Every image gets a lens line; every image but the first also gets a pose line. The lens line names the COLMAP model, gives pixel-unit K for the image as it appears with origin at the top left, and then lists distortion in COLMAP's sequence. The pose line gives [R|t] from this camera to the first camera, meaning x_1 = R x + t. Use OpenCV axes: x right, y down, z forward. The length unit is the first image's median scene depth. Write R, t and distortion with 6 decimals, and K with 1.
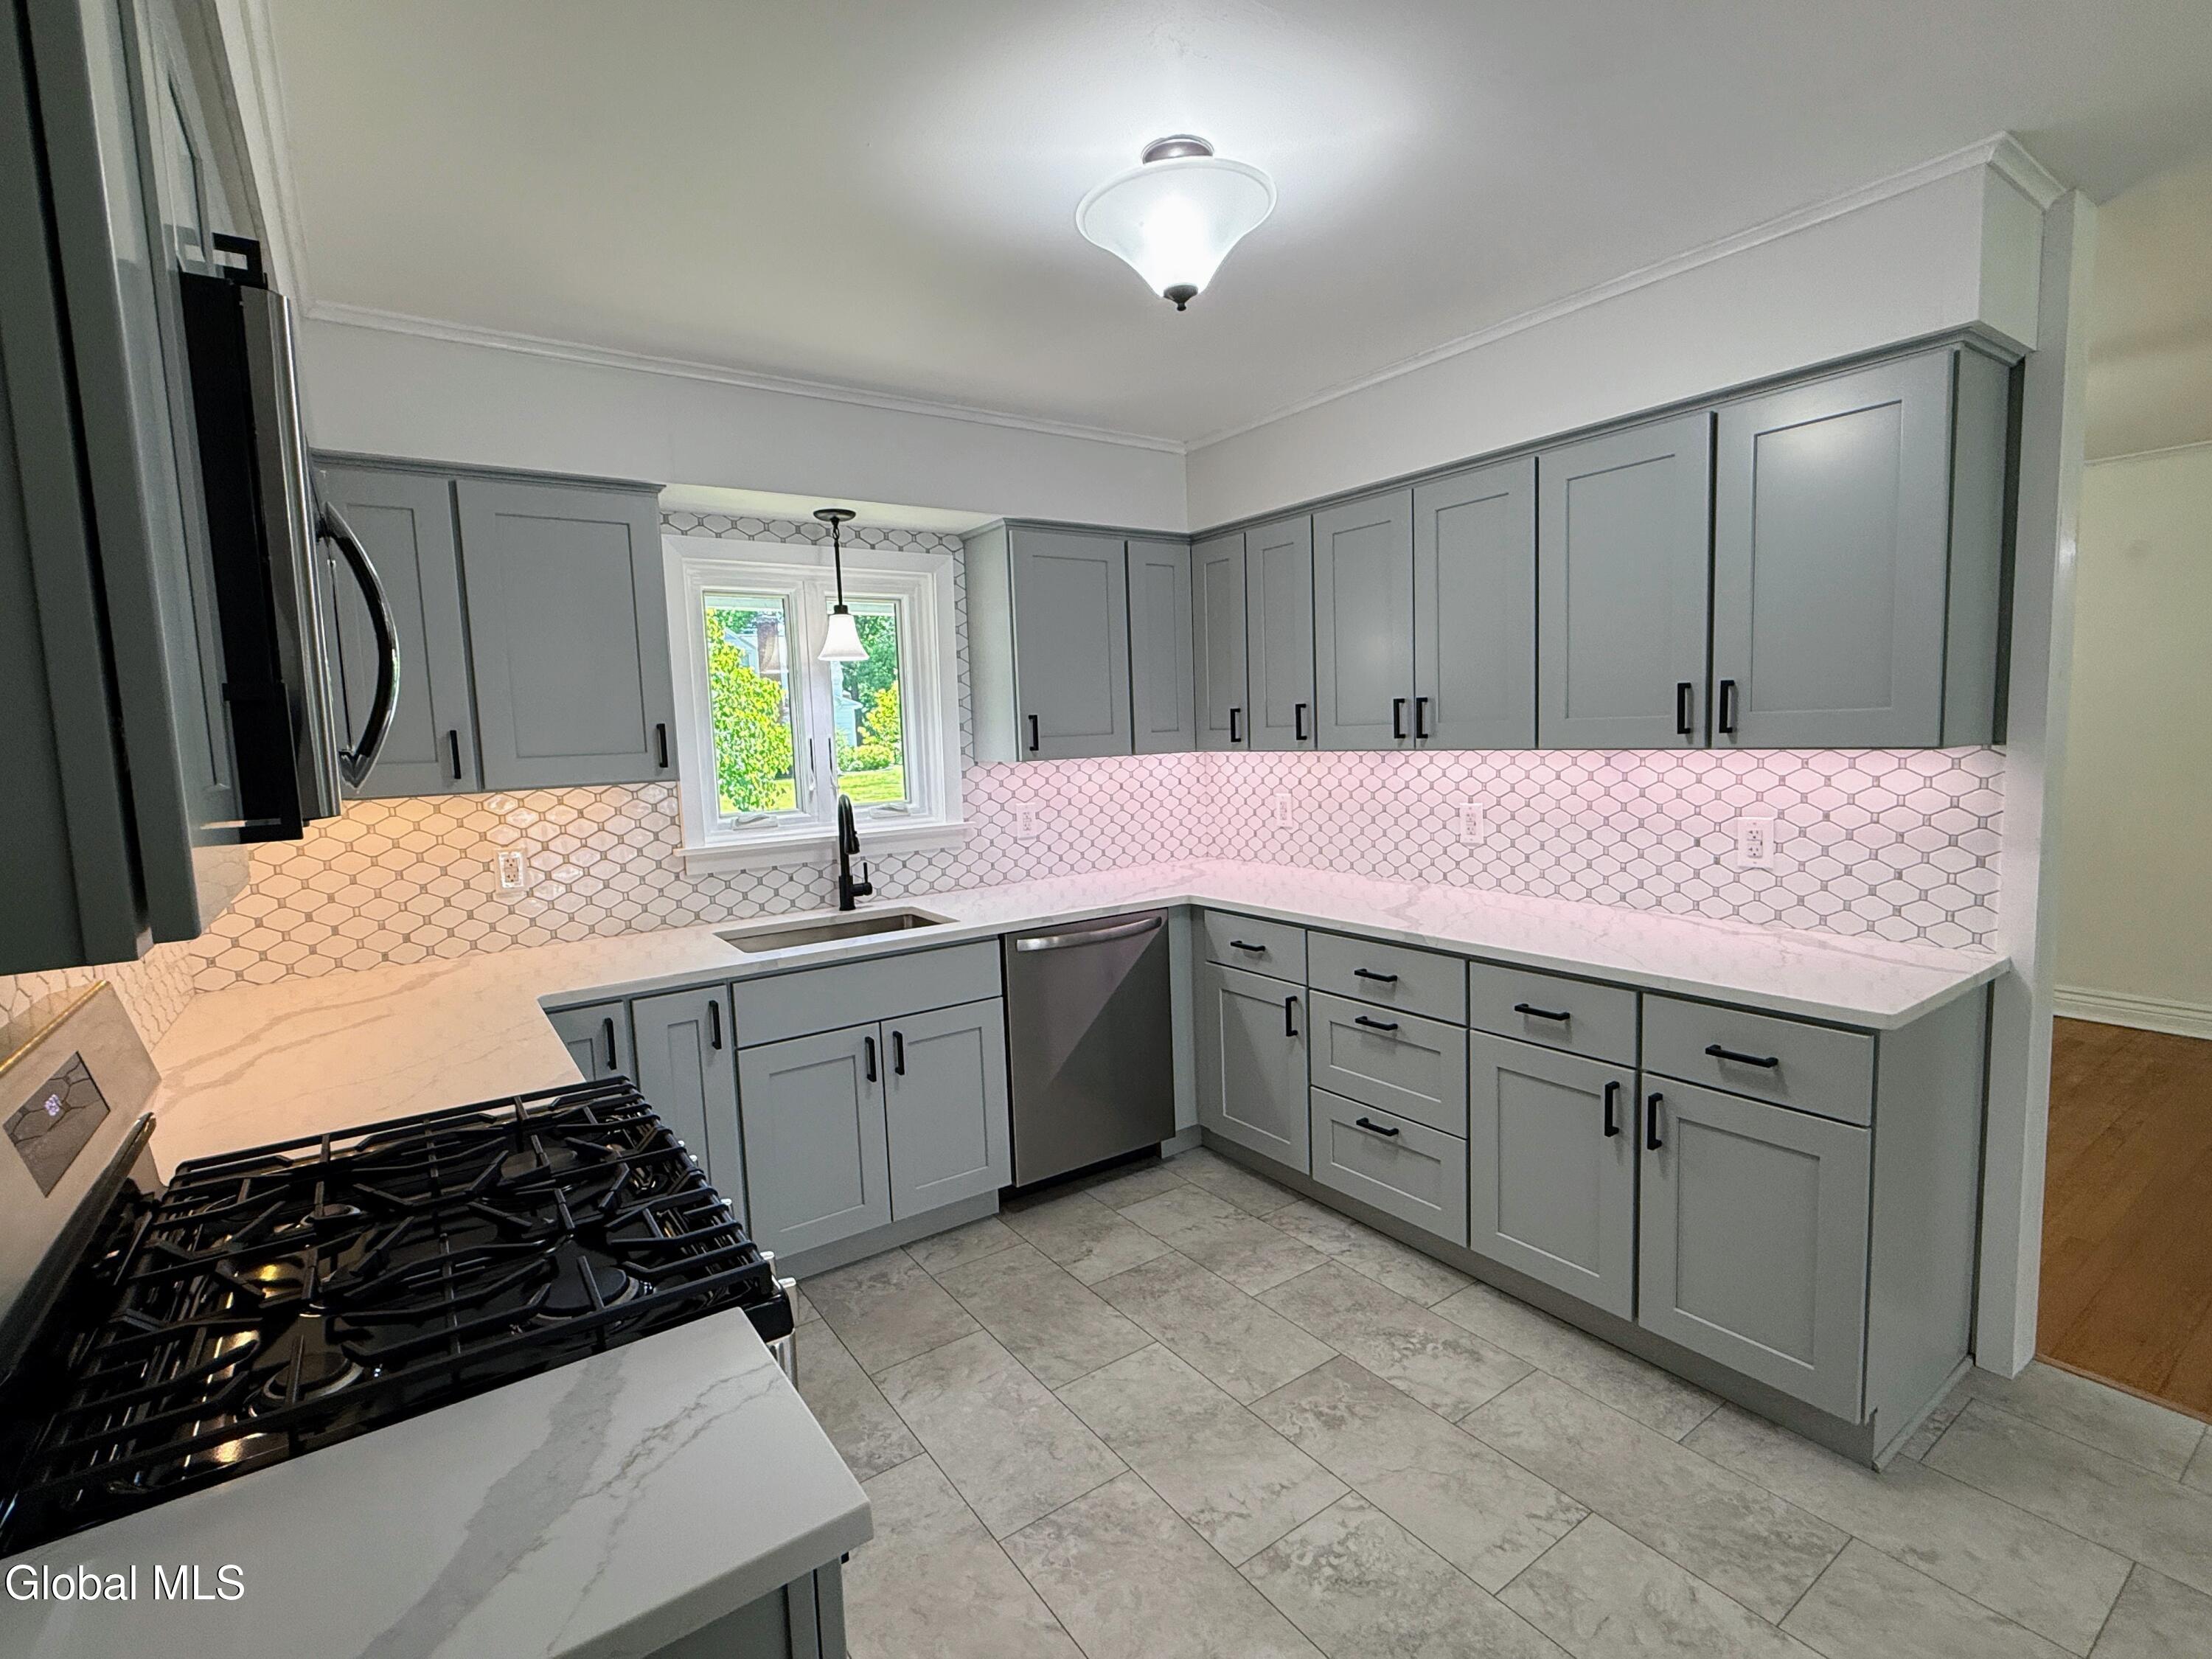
lens RADIAL K [[1031.8, 0, 1103.6], [0, 1031.8, 826.4], [0, 0, 1]] dist [0.000492, -0.000233]
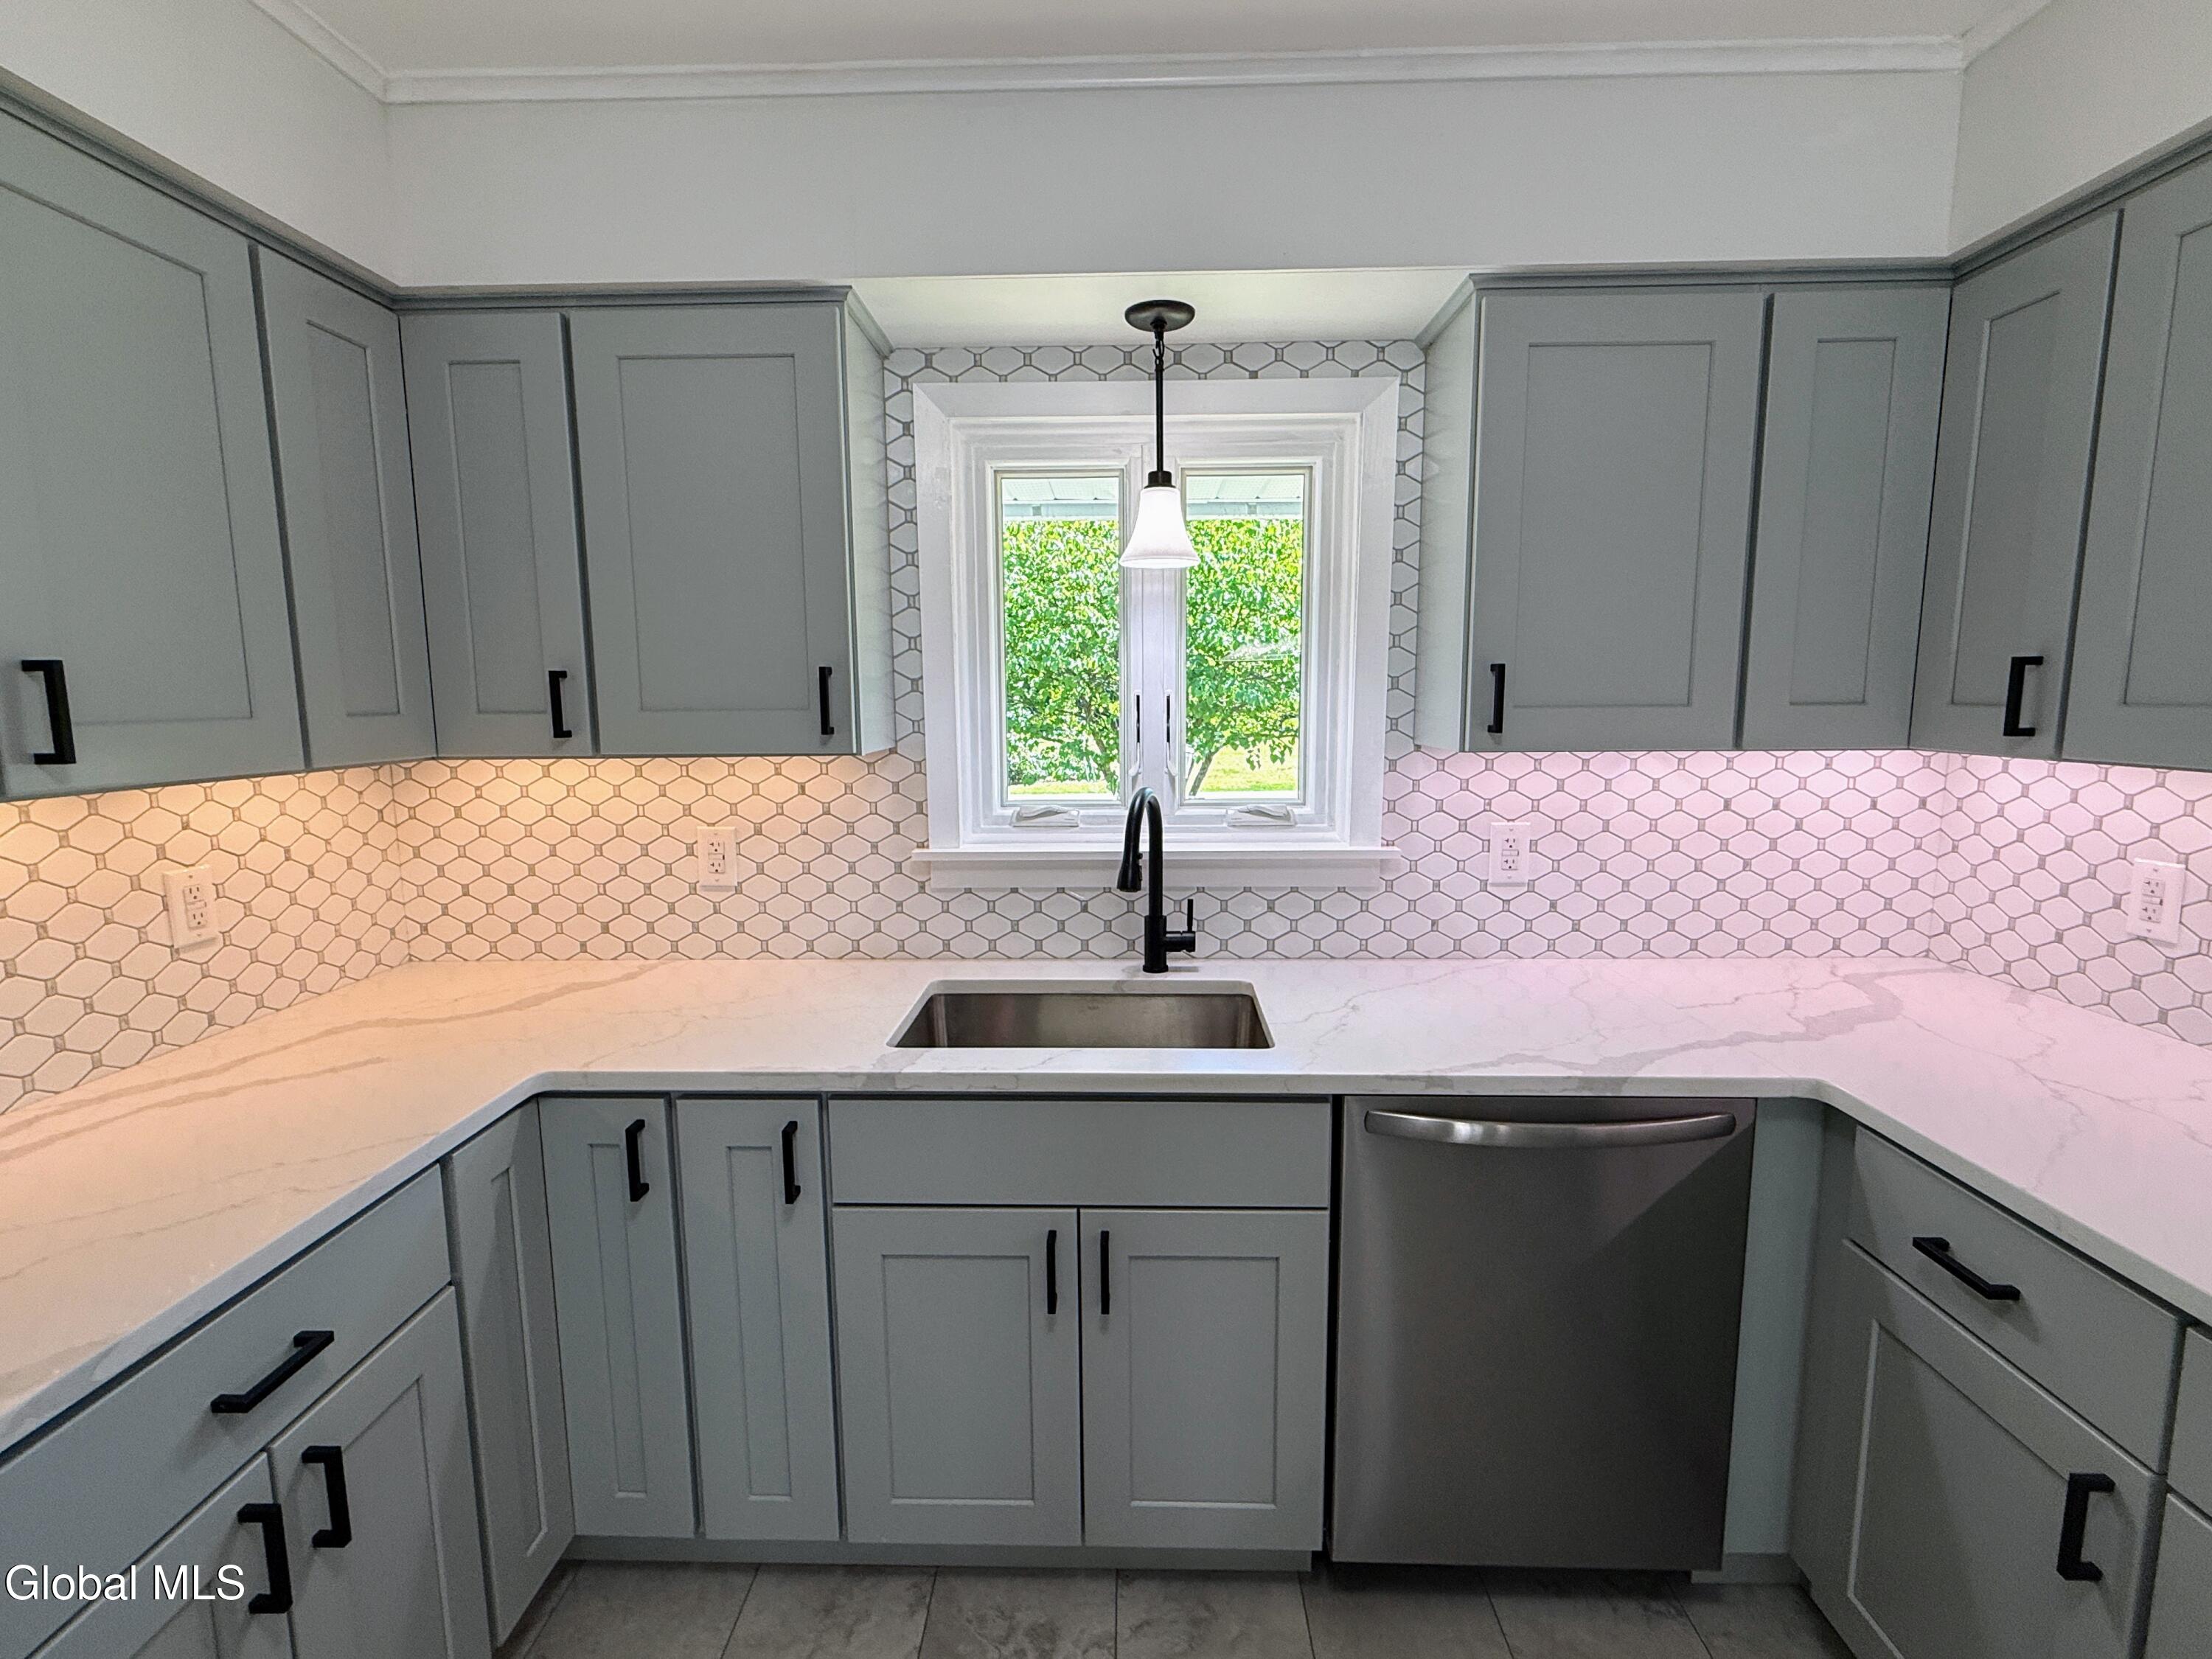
lens RADIAL K [[1031.8, 0, 1103.6], [0, 1031.8, 826.4], [0, 0, 1]] dist [0.000492, -0.000233]
pose [[0.804998, 0.107629, -0.583434, 0.088343], [-0.079104, 0.994098, 0.074242, -0.053375], [0.587981, -0.013613, 0.808760, 0.499901]]
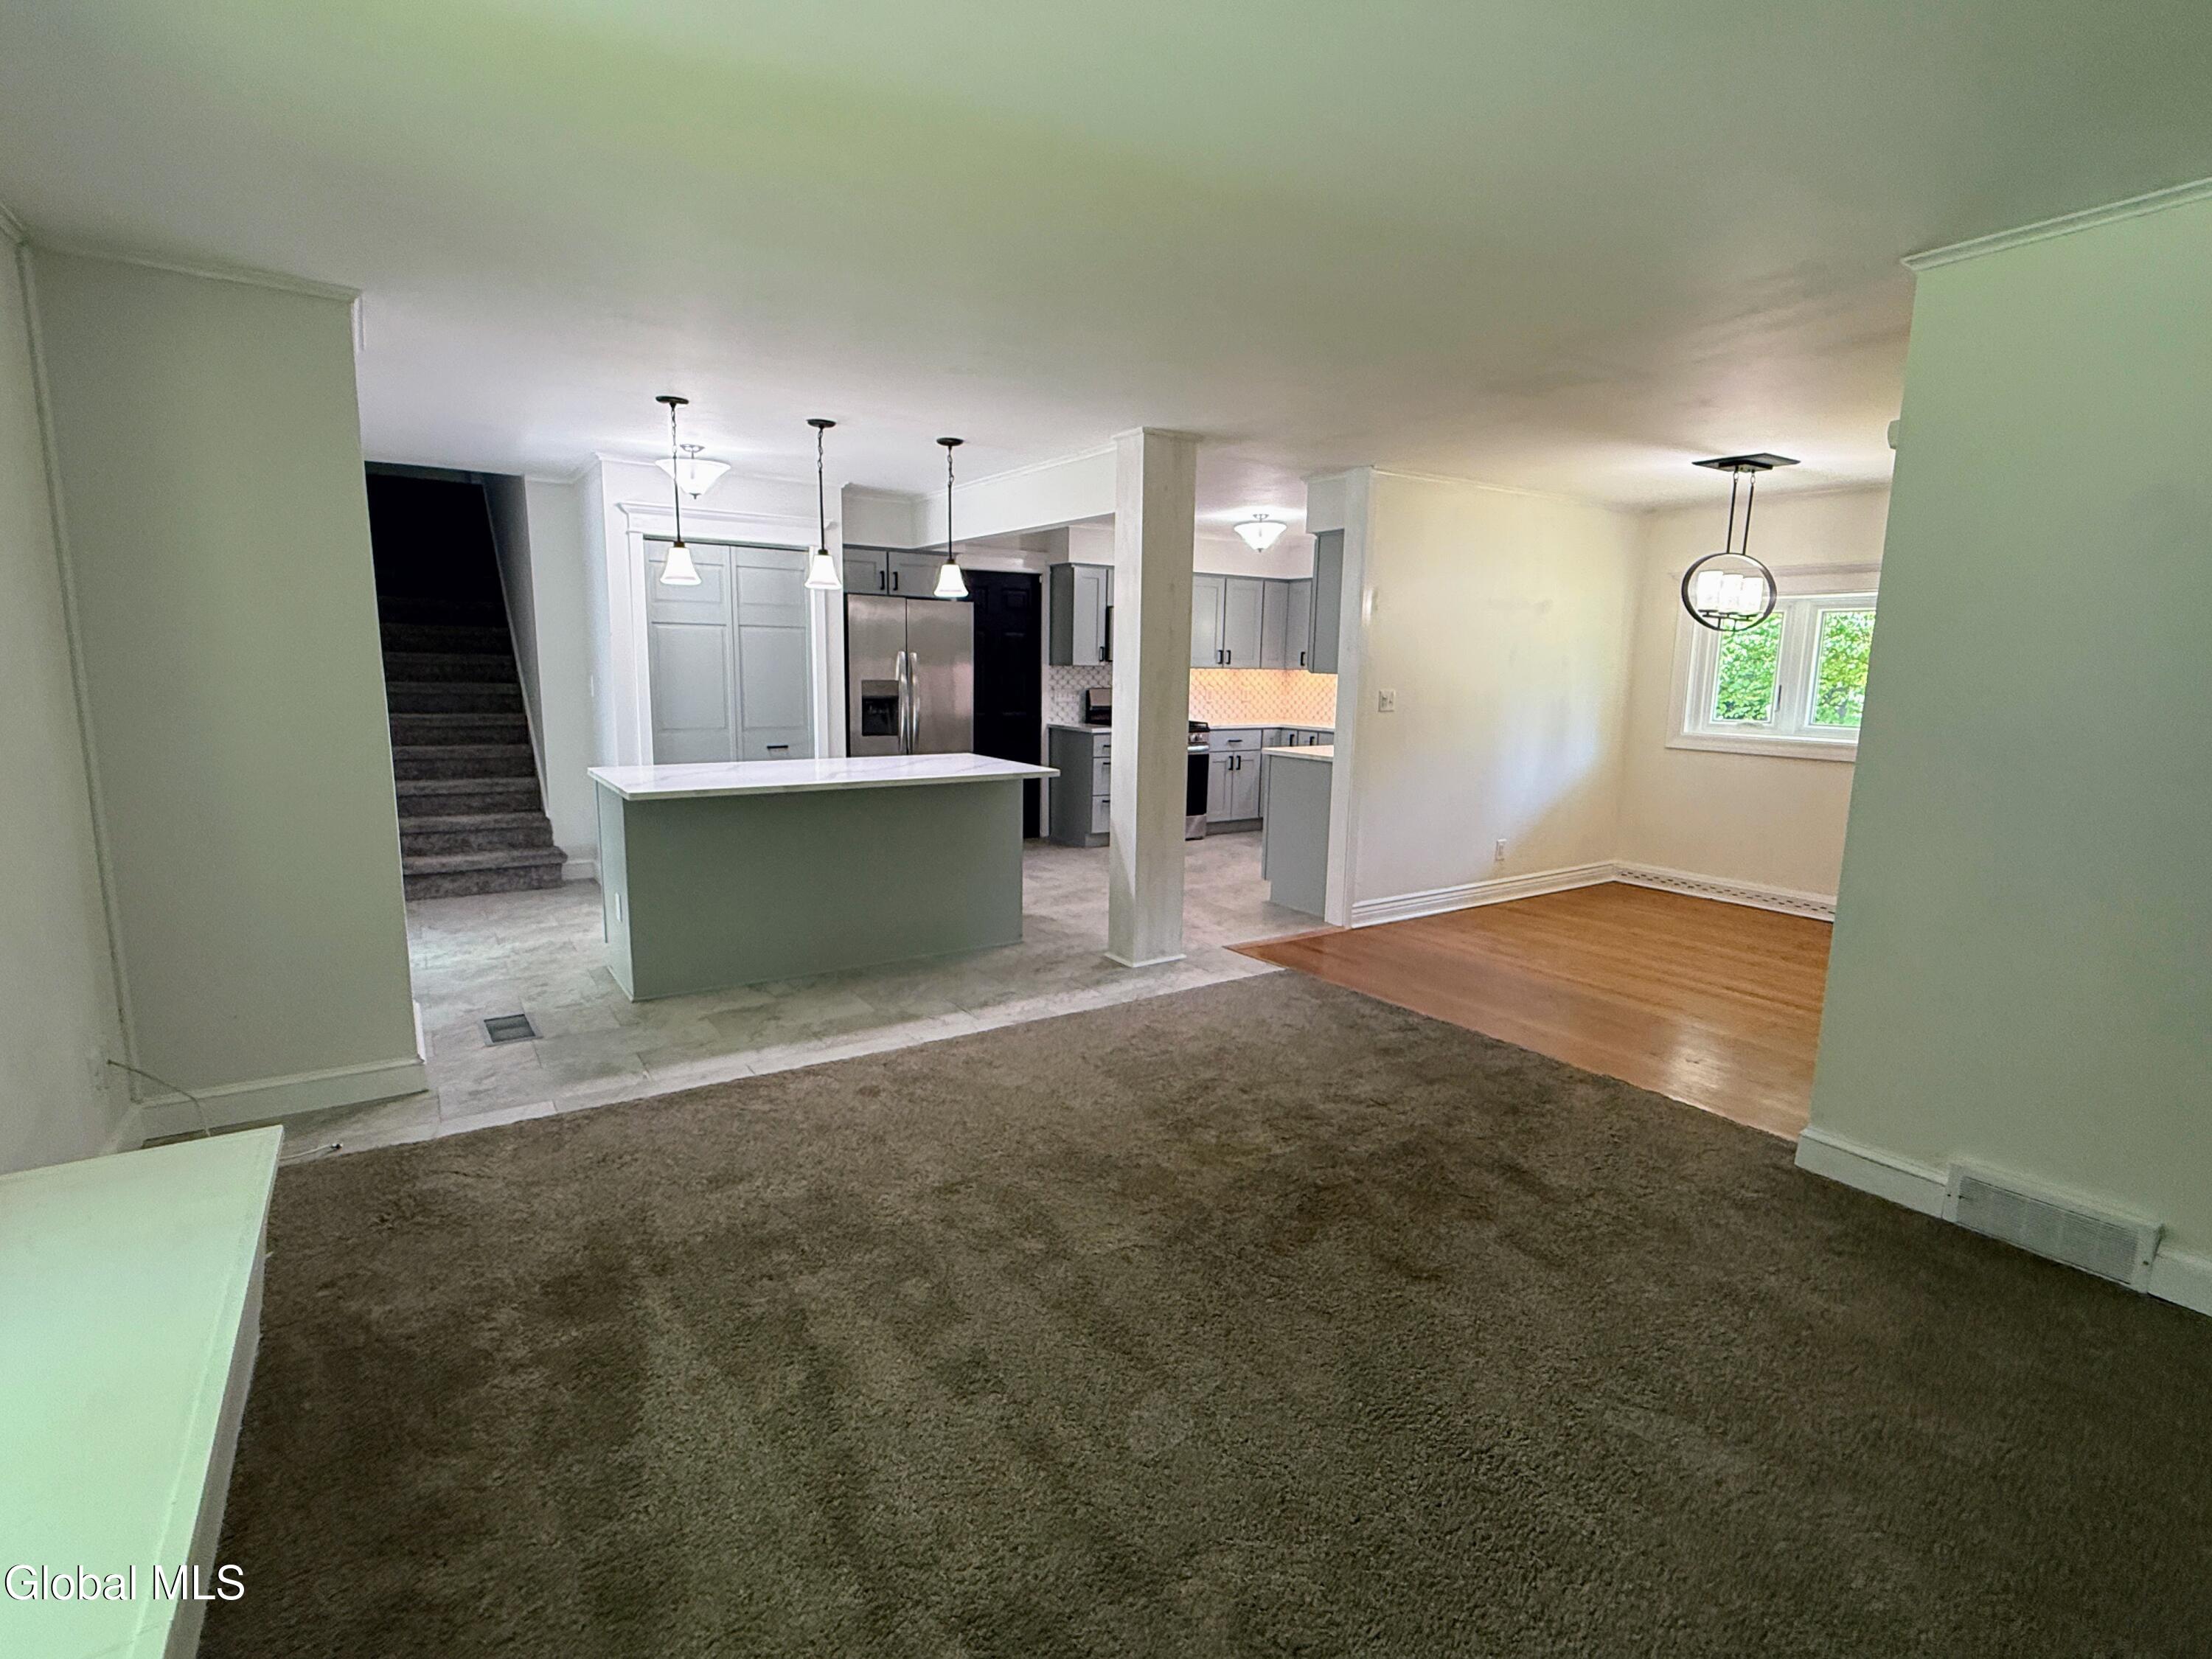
lens RADIAL K [[1058.5, 0, 1100.8], [0, 1058.5, 821.5], [0, 0, 1]] dist [0.001216, 0.000050]
pose [[-0.025500, 0.187372, -0.981958, 2.468608], [-0.113576, 0.975374, 0.189065, -0.106875], [0.993202, 0.116348, -0.003591, 0.297013]]
